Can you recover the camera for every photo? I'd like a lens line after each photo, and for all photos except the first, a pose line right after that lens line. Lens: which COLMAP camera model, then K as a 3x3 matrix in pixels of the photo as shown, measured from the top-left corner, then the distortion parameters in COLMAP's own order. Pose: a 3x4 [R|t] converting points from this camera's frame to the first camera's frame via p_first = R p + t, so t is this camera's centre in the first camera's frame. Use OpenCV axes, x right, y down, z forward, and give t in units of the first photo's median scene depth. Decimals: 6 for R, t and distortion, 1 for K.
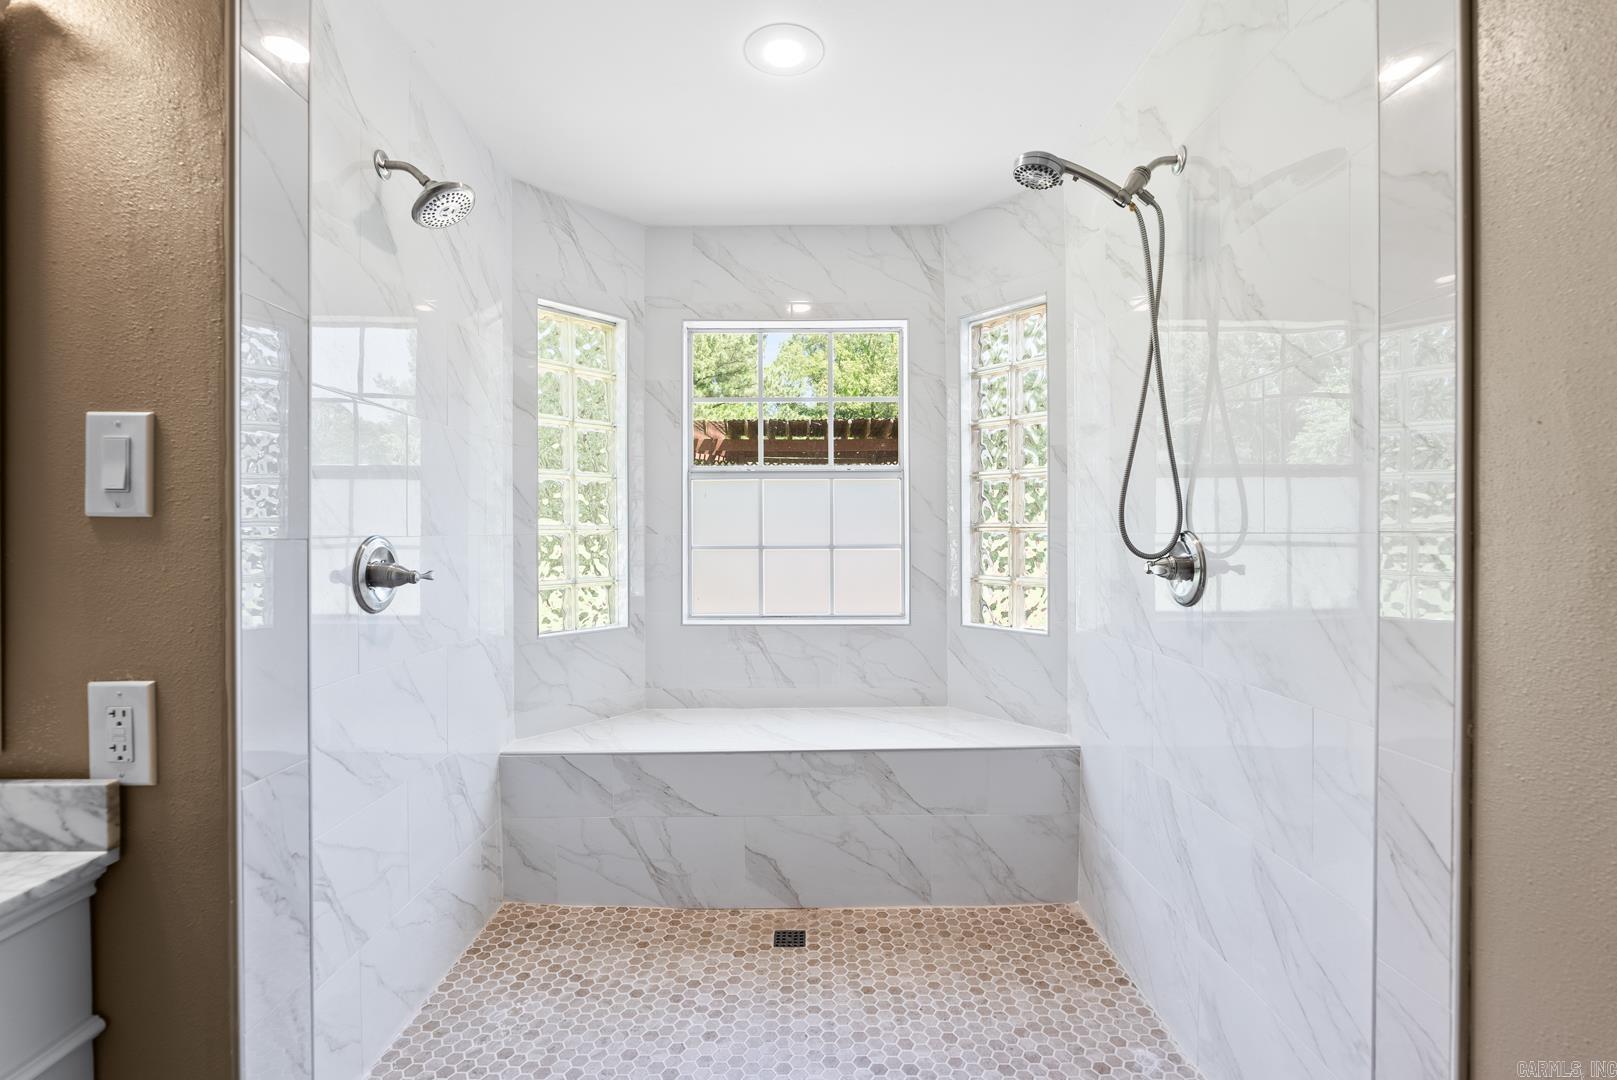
lens RADIAL K [[739.1, 0, 807.1], [0, 739.1, 534.4], [0, 0, 1]] dist [-0.003031, -0.000418]
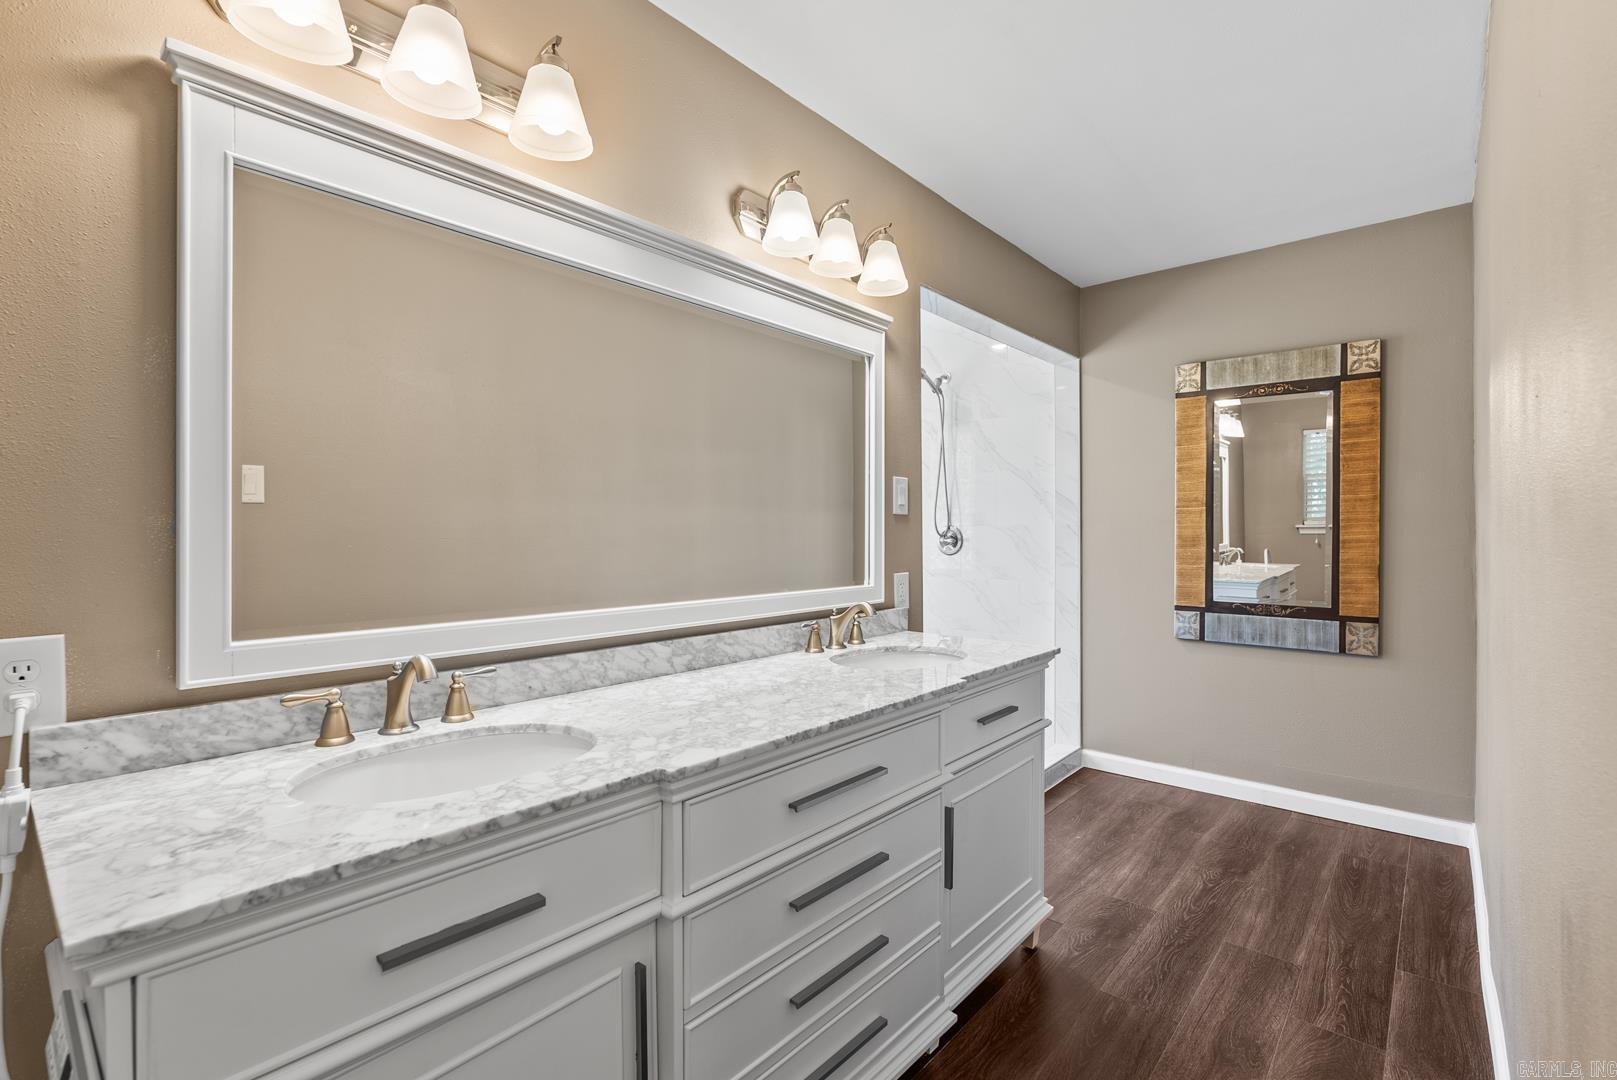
lens RADIAL K [[739.1, 0, 812.0], [0, 739.1, 545.1], [0, 0, 1]] dist [-0.003031, -0.000418]
pose [[0.654644, -0.010758, 0.755861, -1.820559], [-0.002351, 0.999865, 0.016266, 0.026372], [-0.755933, -0.012426, 0.654530, -0.329917]]
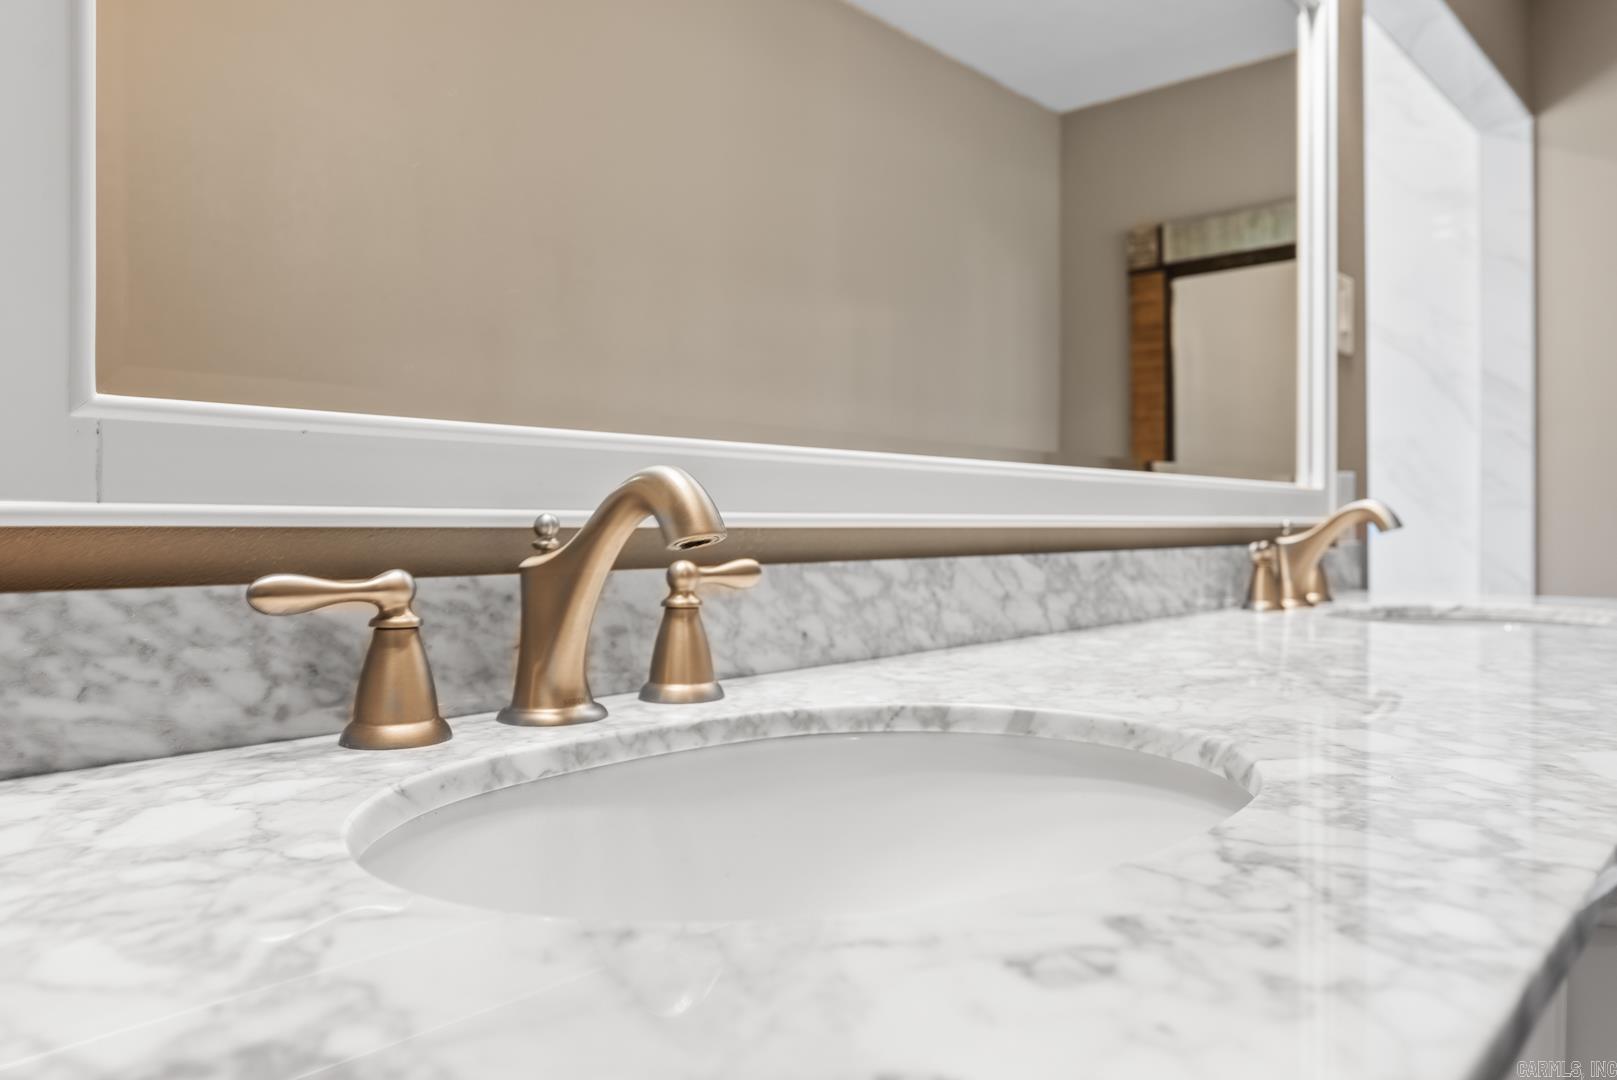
lens RADIAL K [[1140.1, 0, 808.0], [0, 1140.1, 531.7], [0, 0, 1]] dist [-0.000629, 0.002195]
pose [[0.671893, -0.001256, 0.740647, -1.757833], [0.002758, 0.999996, -0.000806, 0.172586], [-0.740643, 0.002584, 0.671894, 0.175337]]
